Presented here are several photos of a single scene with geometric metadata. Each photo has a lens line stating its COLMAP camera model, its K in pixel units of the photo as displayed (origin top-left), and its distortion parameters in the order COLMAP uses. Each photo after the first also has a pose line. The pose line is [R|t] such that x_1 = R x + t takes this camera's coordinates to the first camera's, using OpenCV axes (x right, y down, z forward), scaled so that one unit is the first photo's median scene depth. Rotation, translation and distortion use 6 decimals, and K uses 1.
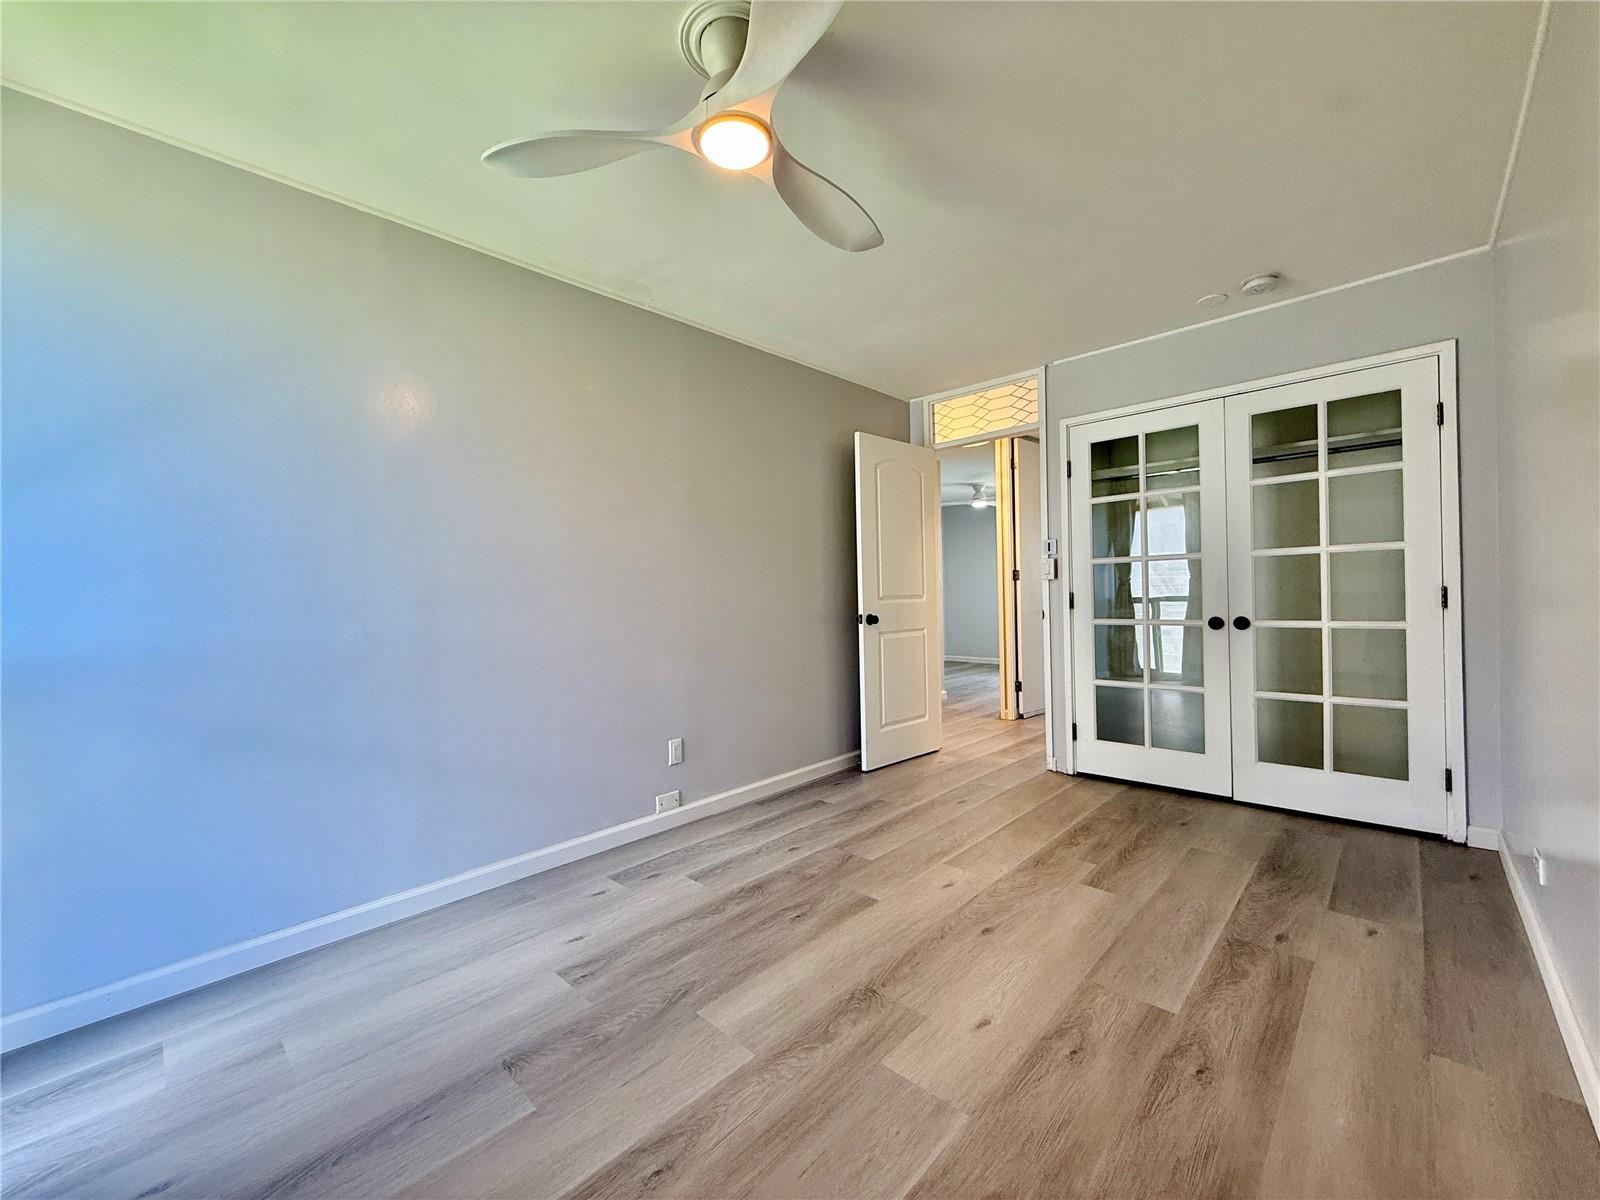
lens RADIAL K [[640.1, 0, 796.9], [0, 640.1, 599.6], [0, 0, 1]] dist [-0.000194, -0.000389]
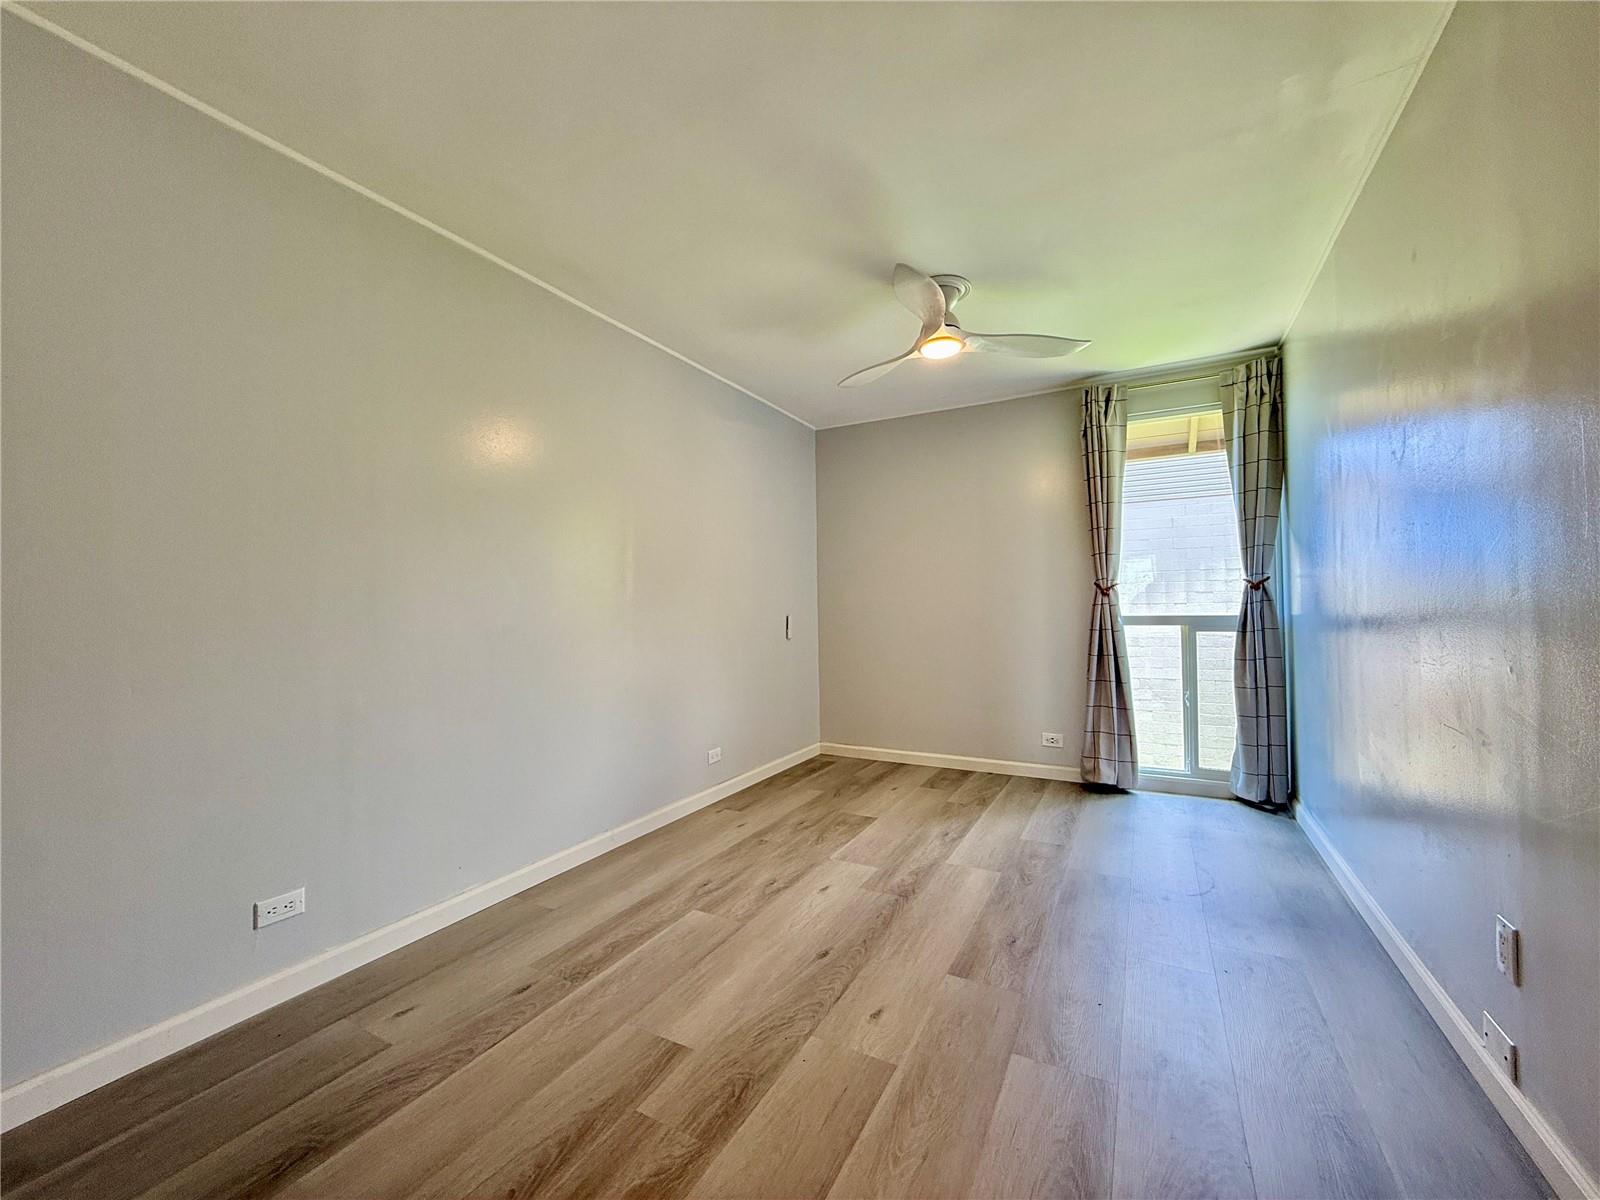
lens RADIAL K [[633.6, 0, 801.2], [0, 633.6, 597.9], [0, 0, 1]] dist [-0.002533, 0.000673]
pose [[-0.964143, 0.030863, -0.263584, 0.375777], [0.033219, 0.999438, -0.004486, -0.015435], [0.263298, -0.013081, -0.964626, 1.277509]]
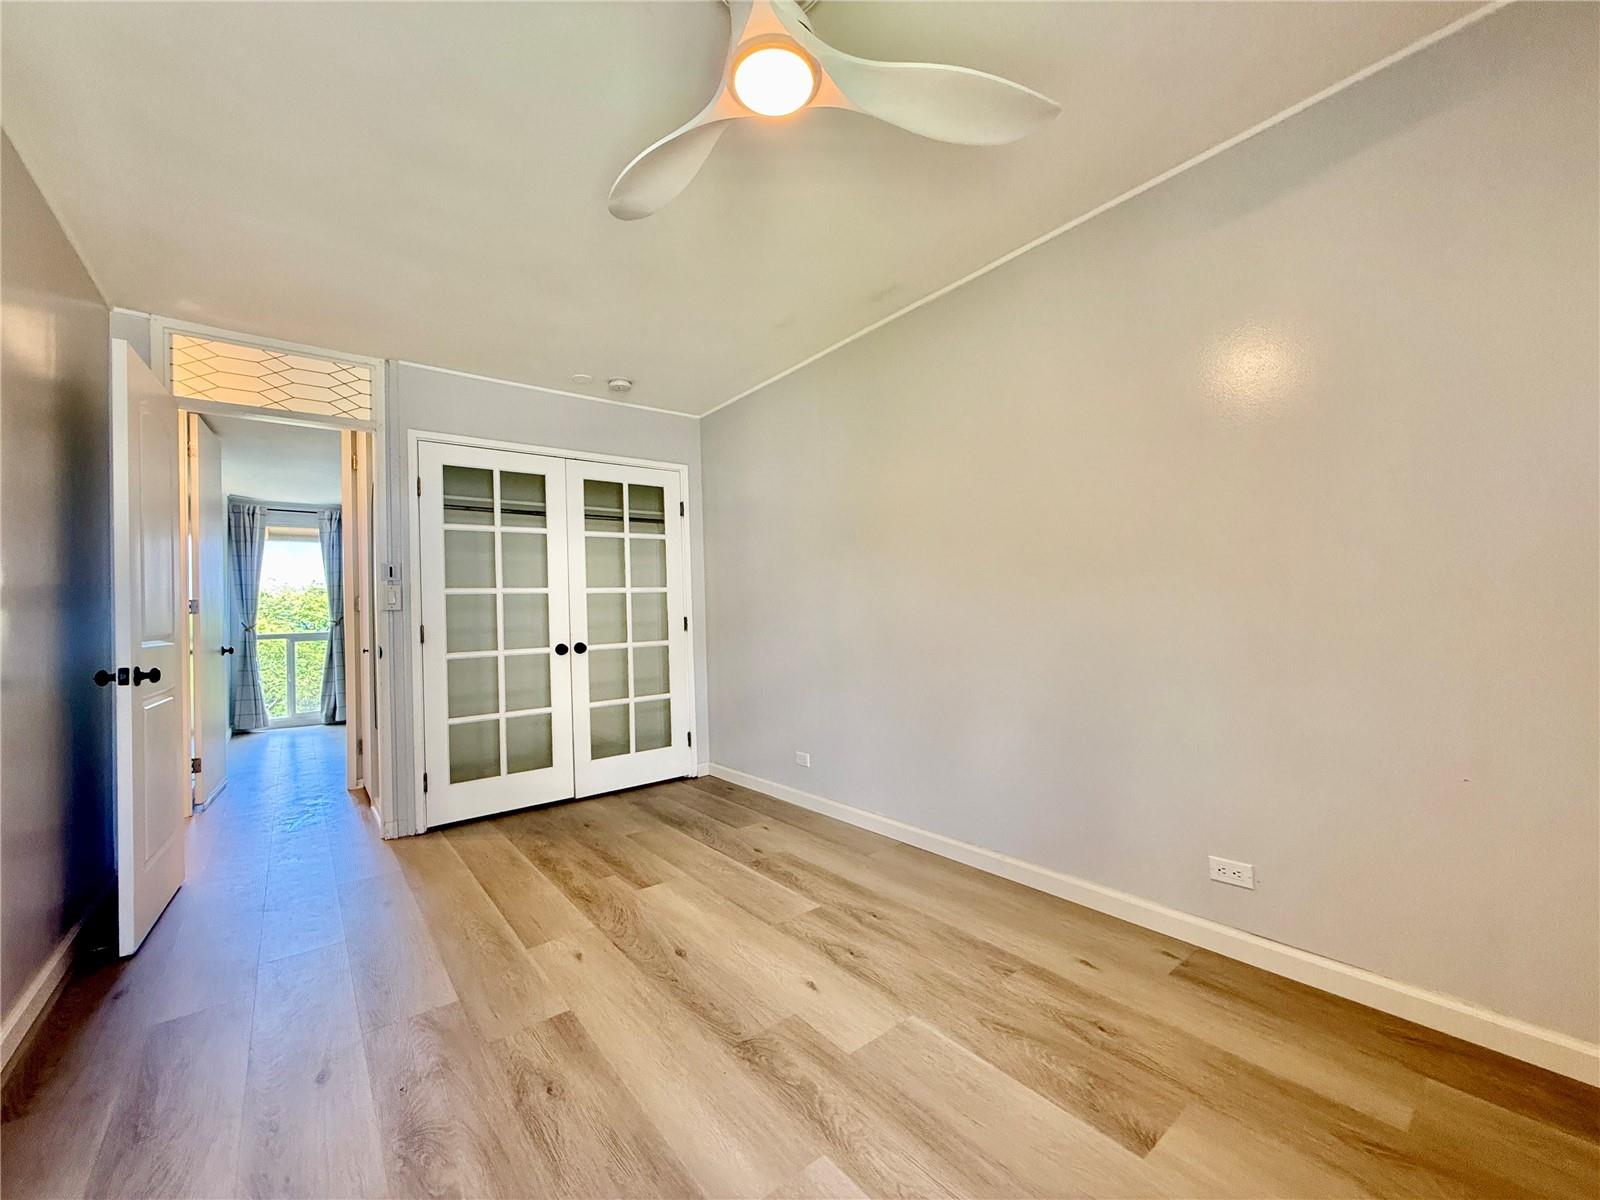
lens RADIAL K [[640.1, 0, 796.9], [0, 640.1, 599.6], [0, 0, 1]] dist [-0.000194, -0.000389]
pose [[0.137890, 0.033617, 0.989877, -0.455258], [0.034345, 0.998660, -0.038700, 0.006669], [-0.989852, 0.039334, 0.136551, 0.437006]]
